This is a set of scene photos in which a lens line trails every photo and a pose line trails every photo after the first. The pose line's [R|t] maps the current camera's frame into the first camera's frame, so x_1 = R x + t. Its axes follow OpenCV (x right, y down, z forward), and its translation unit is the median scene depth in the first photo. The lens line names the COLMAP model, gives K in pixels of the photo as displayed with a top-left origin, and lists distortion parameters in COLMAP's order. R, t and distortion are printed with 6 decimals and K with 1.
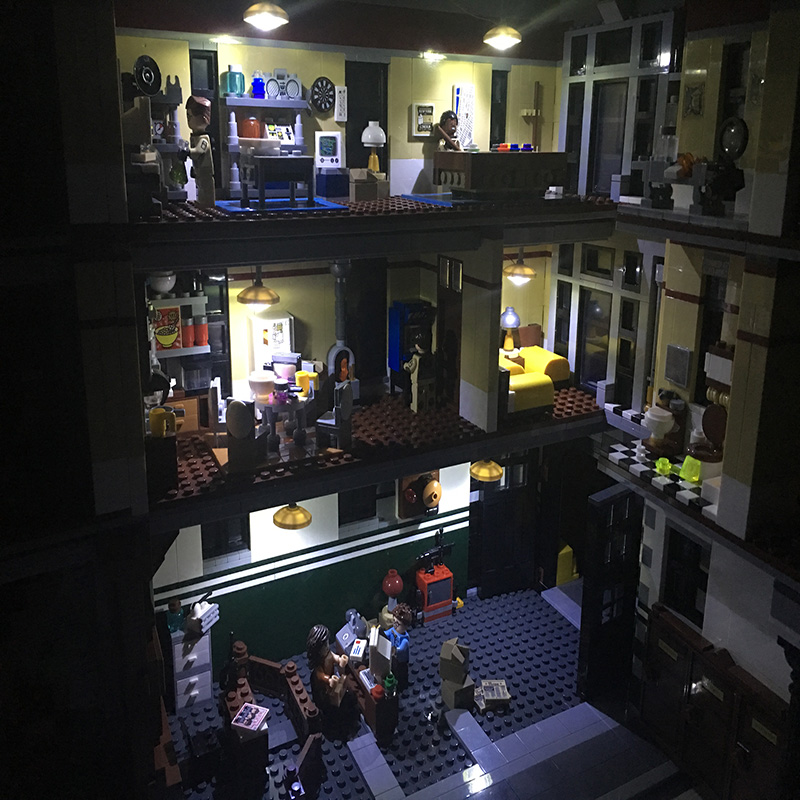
lens RADIAL K [[904.5, 0, 400.0], [0, 904.5, 400.0], [0, 0, 1]] dist [0.005642, 0.001886]
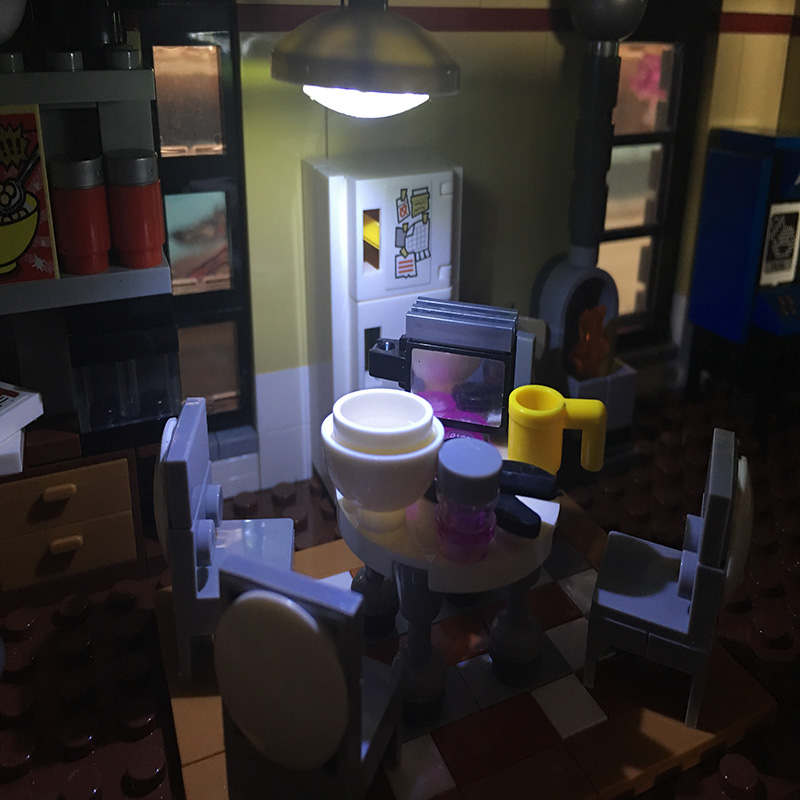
lens RADIAL K [[904.5, 0, 400.0], [0, 904.5, 400.0], [0, 0, 1]] dist [0.005642, 0.001886]
pose [[0.998902, 0.029065, -0.036750, -0.132329], [-0.023986, 0.990987, 0.131796, -0.058694], [0.040249, -0.130769, 0.990595, 0.738619]]
